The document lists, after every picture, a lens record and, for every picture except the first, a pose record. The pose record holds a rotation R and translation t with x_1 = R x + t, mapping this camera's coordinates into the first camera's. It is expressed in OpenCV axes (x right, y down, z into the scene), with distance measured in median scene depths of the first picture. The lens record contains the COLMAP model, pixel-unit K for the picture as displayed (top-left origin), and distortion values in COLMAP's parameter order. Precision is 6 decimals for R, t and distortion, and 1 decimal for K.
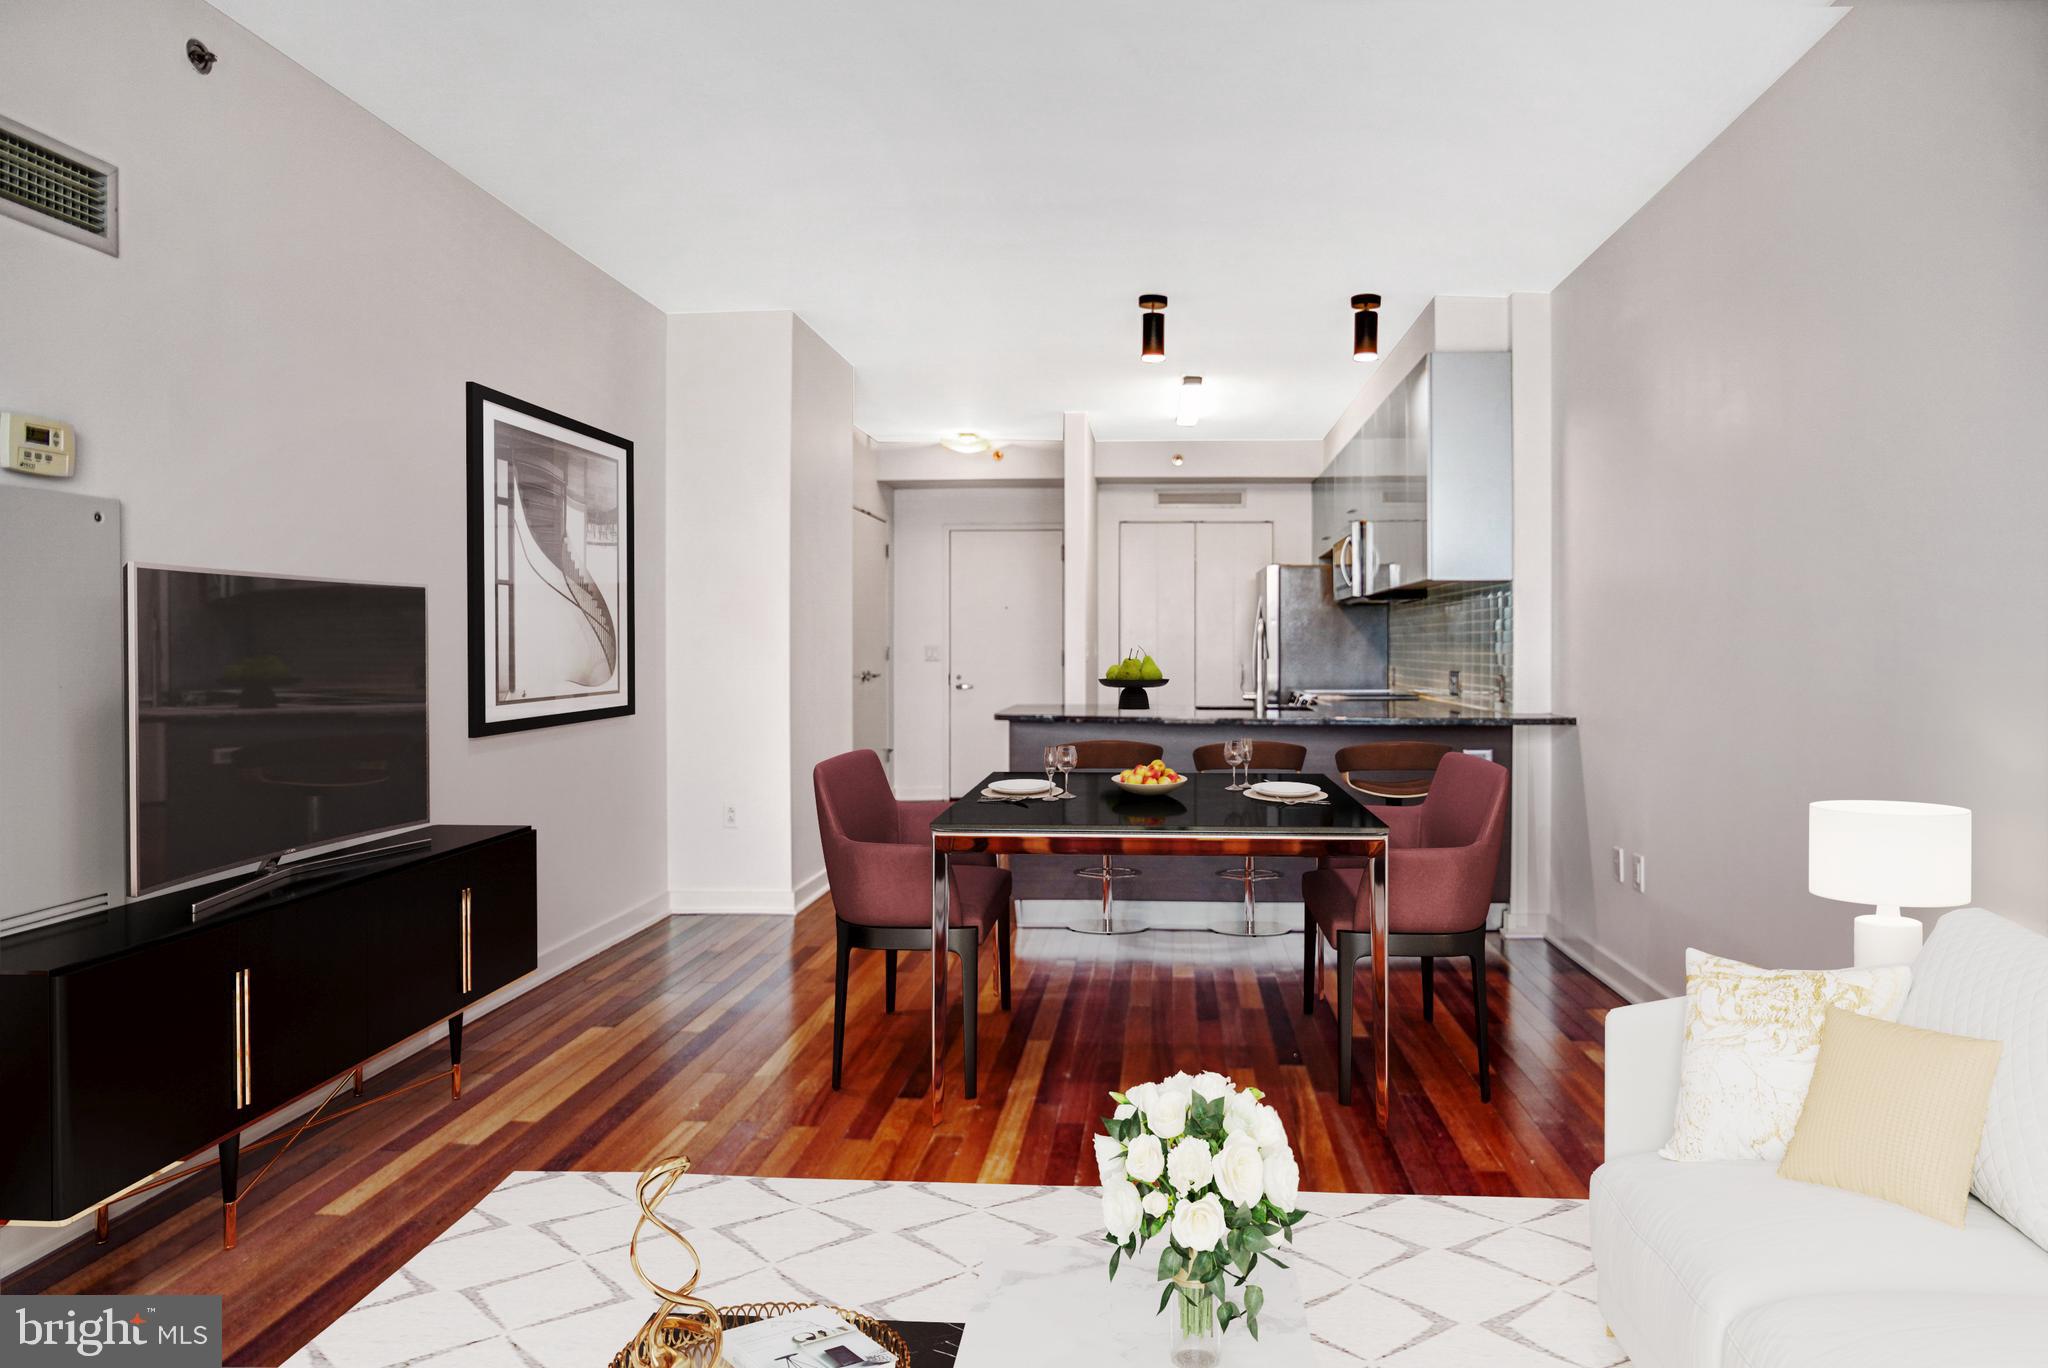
lens RADIAL K [[1150.7, 0, 1036.8], [0, 1150.7, 642.6], [0, 0, 1]] dist [0.003966, -0.002516]
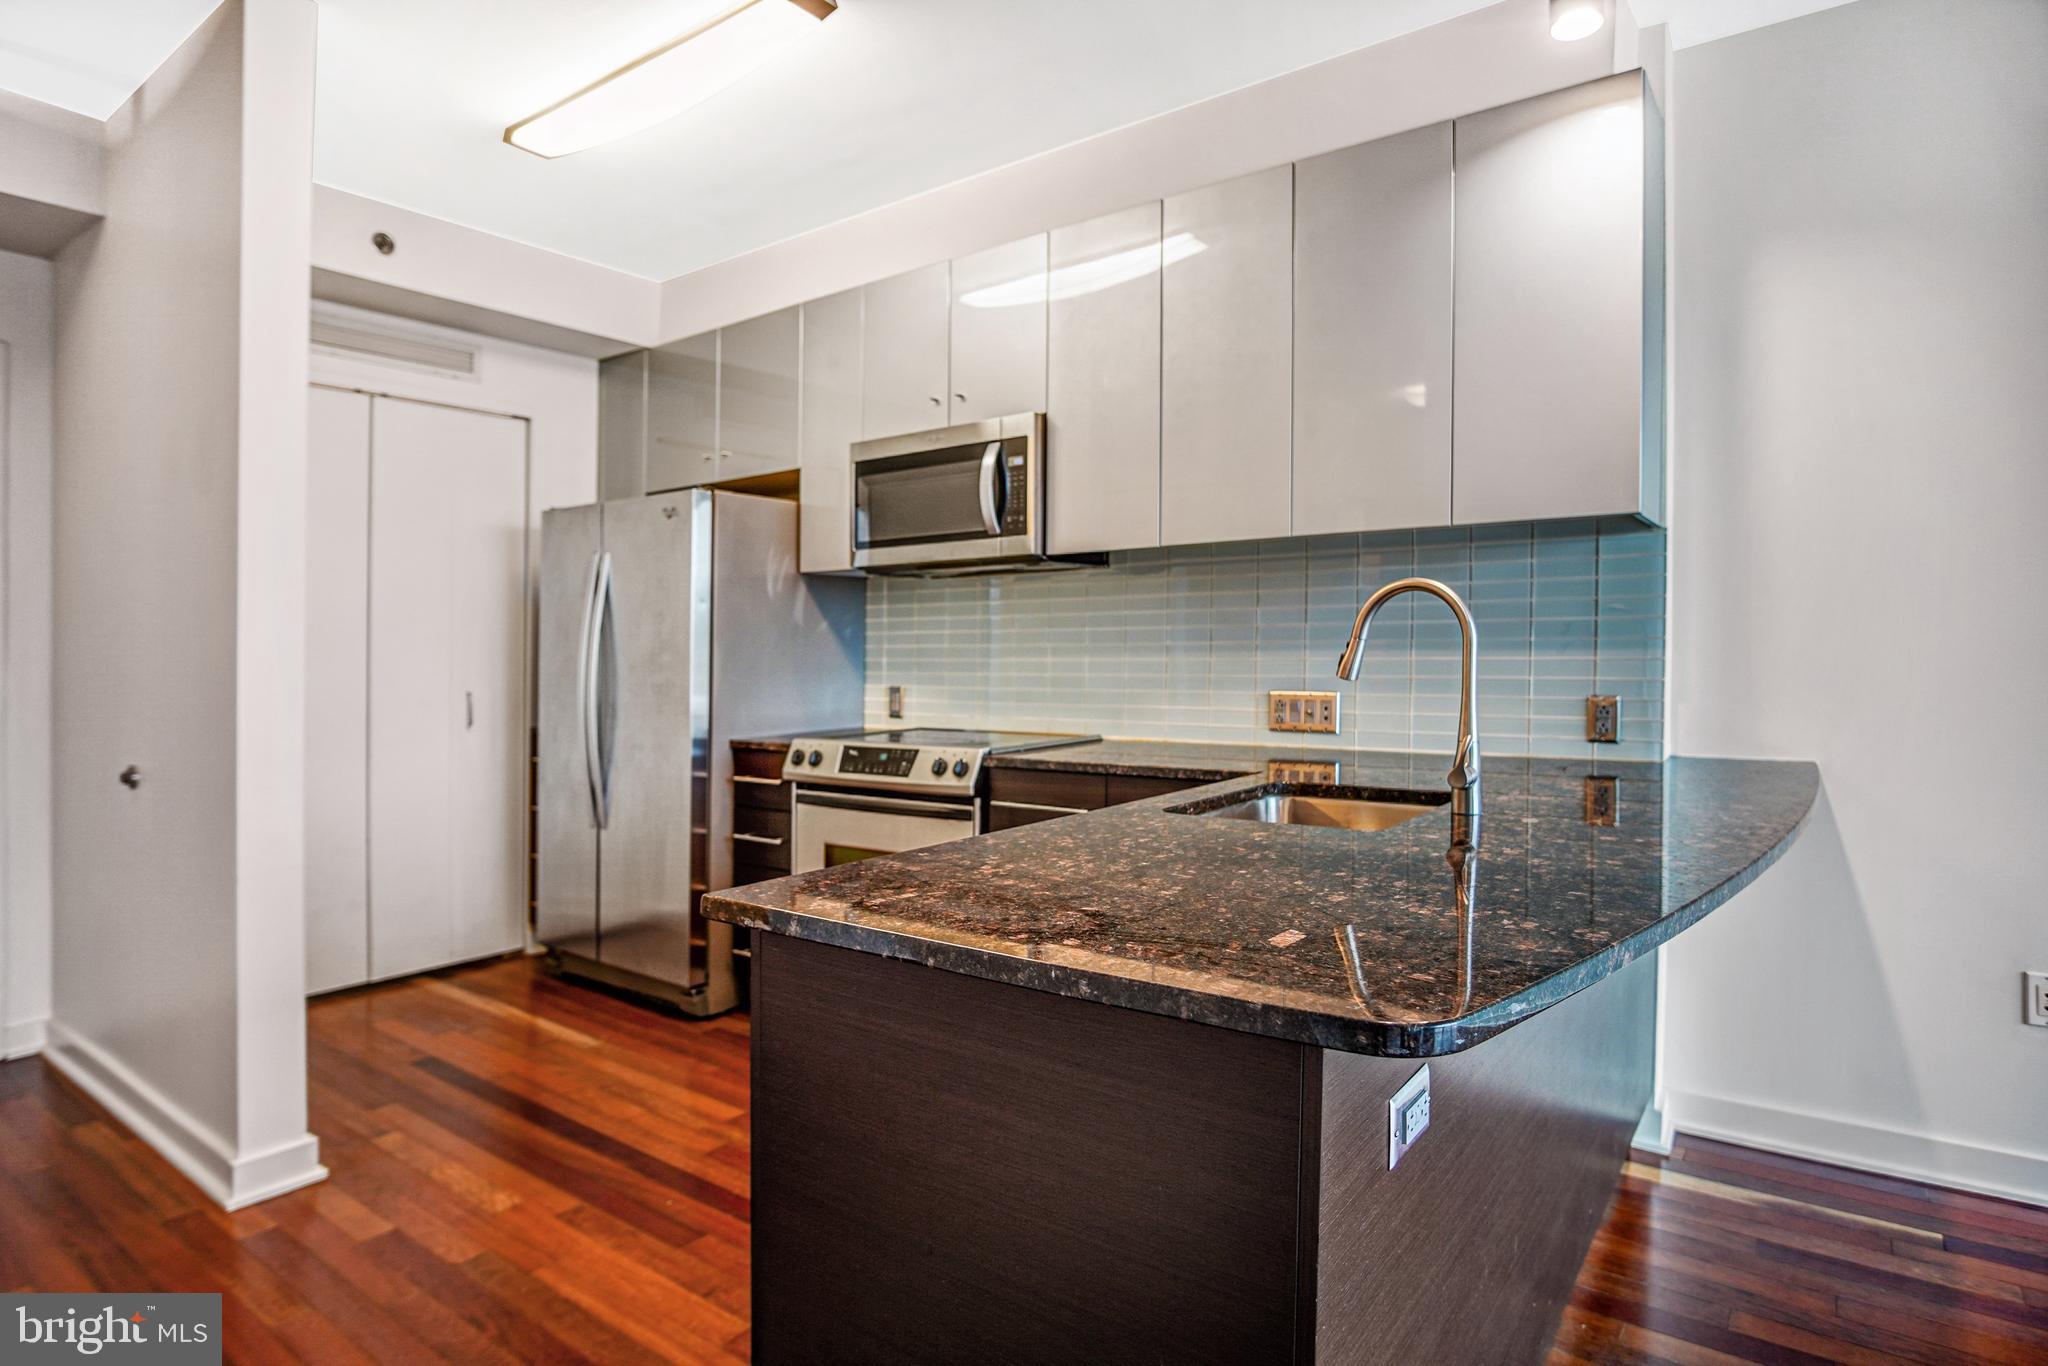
lens RADIAL K [[1114.8, 0, 1037.5], [0, 1114.8, 625.8], [0, 0, 1]] dist [-0.027150, 0.006564]
pose [[0.510401, 0.023045, 0.859628, -0.203633], [0.005025, 0.999544, -0.029780, 0.008242], [-0.859922, 0.019520, 0.510052, 0.992209]]
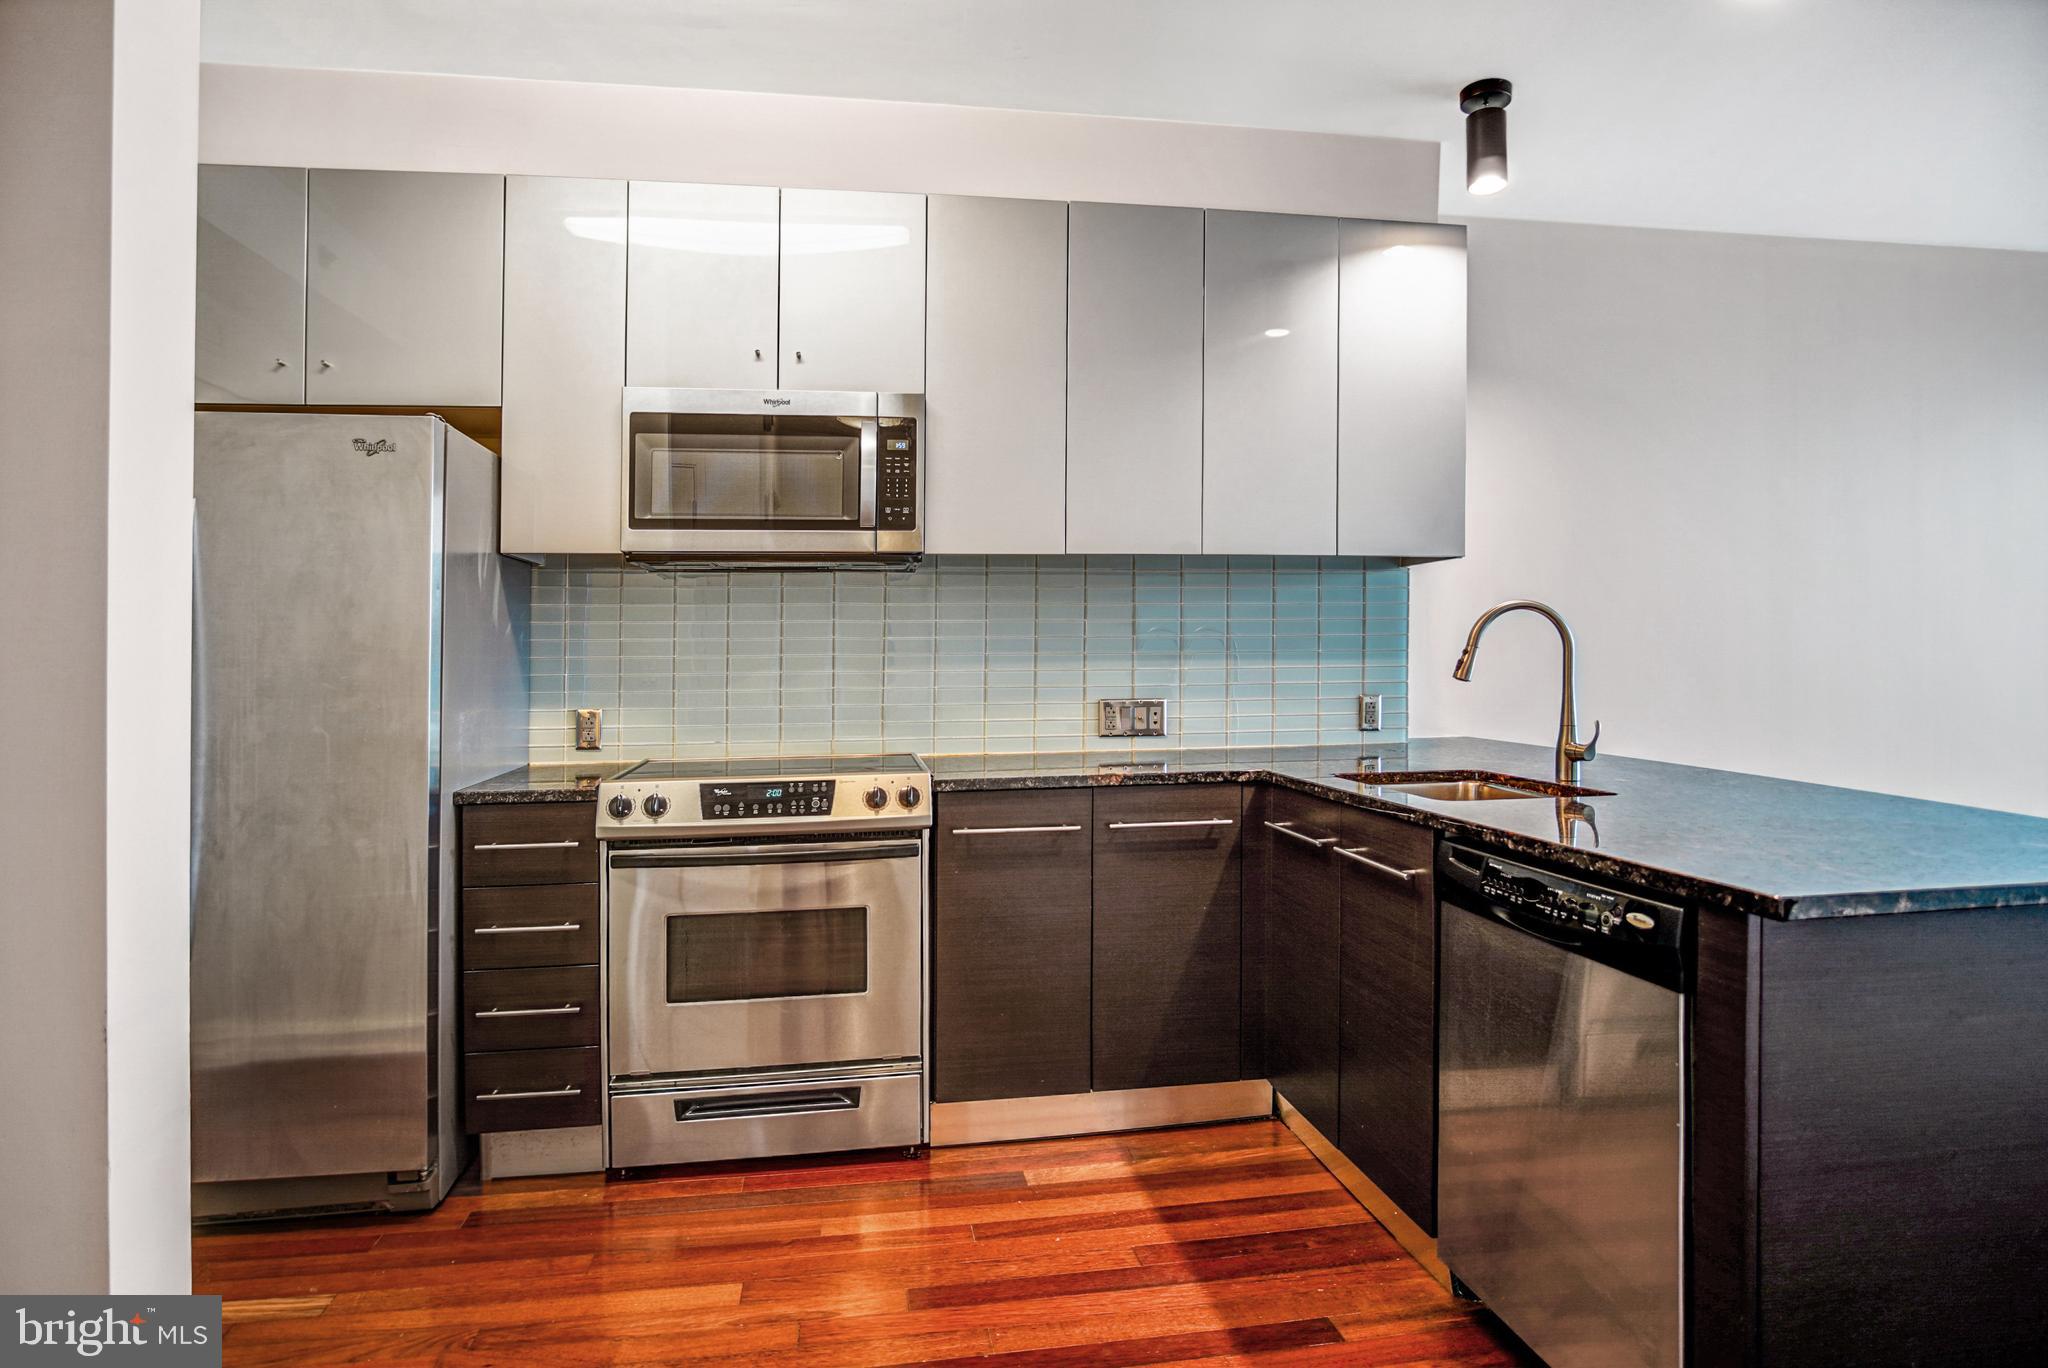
lens RADIAL K [[1114.8, 0, 1008.5], [0, 1114.8, 653.5], [0, 0, 1]] dist [-0.027150, 0.006564]
pose [[-0.246110, 0.016782, 0.969096, -0.220912], [0.013843, 0.999809, -0.013798, 0.008295], [-0.969143, 0.010019, -0.246296, 1.447323]]
